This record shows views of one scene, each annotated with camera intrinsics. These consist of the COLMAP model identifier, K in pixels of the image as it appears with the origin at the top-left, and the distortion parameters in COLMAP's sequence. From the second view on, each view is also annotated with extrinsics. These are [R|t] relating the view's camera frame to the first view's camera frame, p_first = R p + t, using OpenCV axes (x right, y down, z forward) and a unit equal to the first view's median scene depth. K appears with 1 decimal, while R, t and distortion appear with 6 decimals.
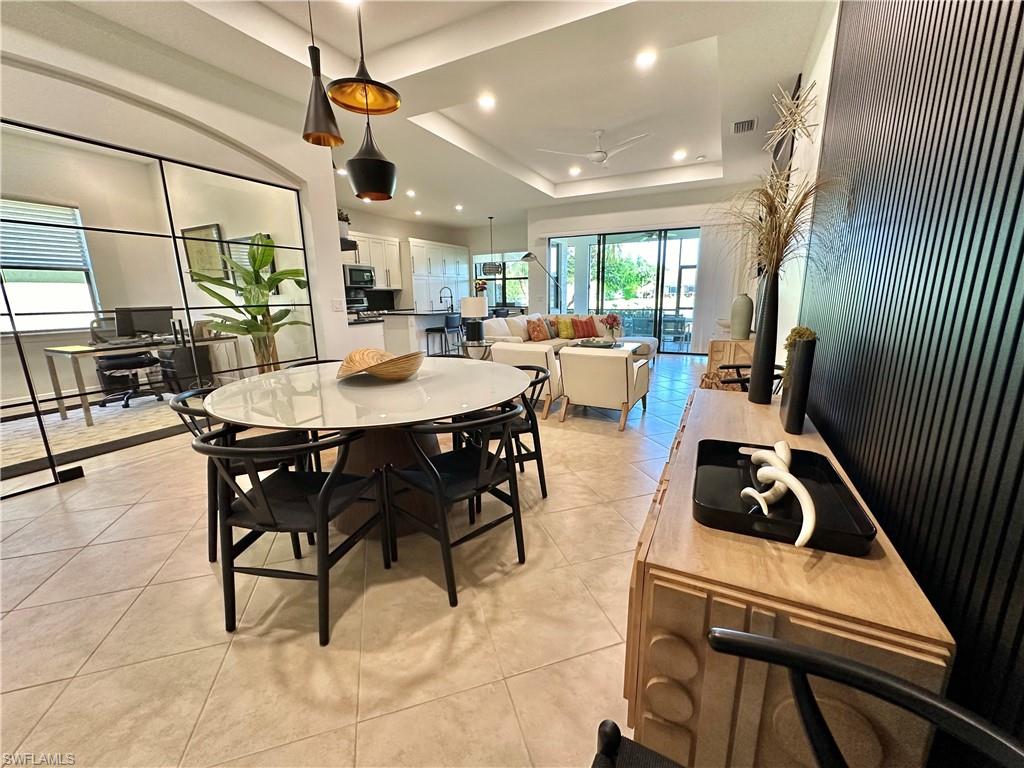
lens RADIAL K [[415.5, 0, 512.0], [0, 415.5, 384.0], [0, 0, 1]] dist [-0.001811, -0.000146]
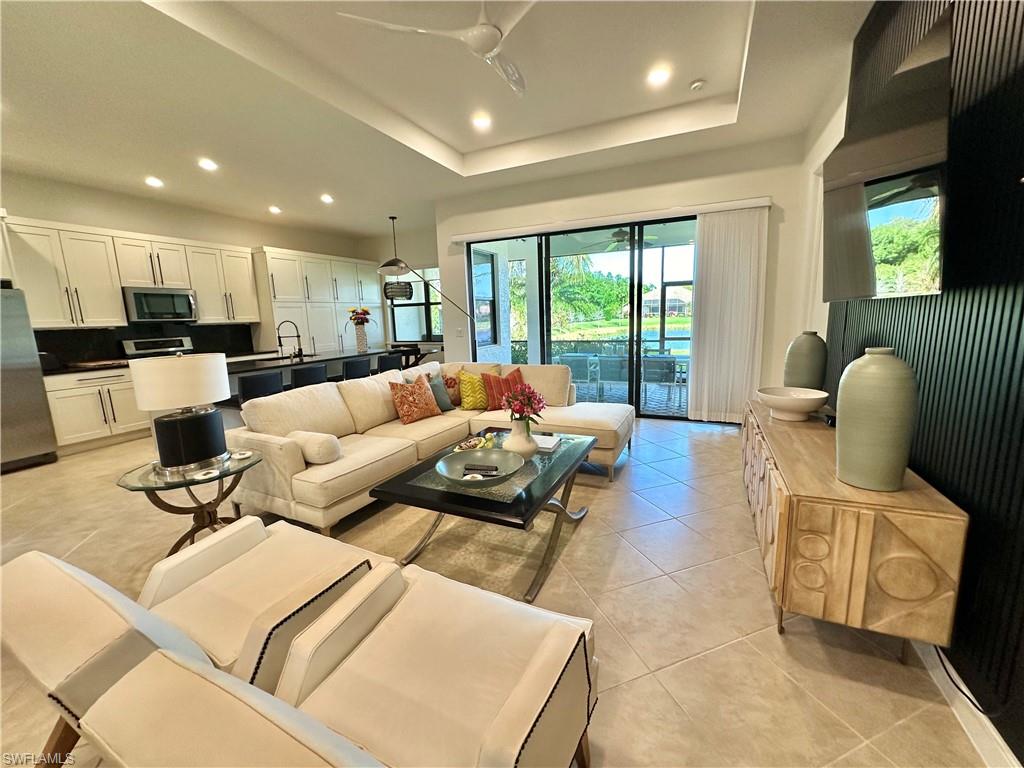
lens RADIAL K [[407.9, 0, 512.0], [0, 407.9, 384.0], [0, 0, 1]] dist [0.000932, 0.000139]
pose [[0.999262, -0.022659, 0.031033, 0.136063], [0.024083, 0.998637, -0.046315, -0.095376], [-0.029941, 0.047028, 0.998445, 0.361796]]
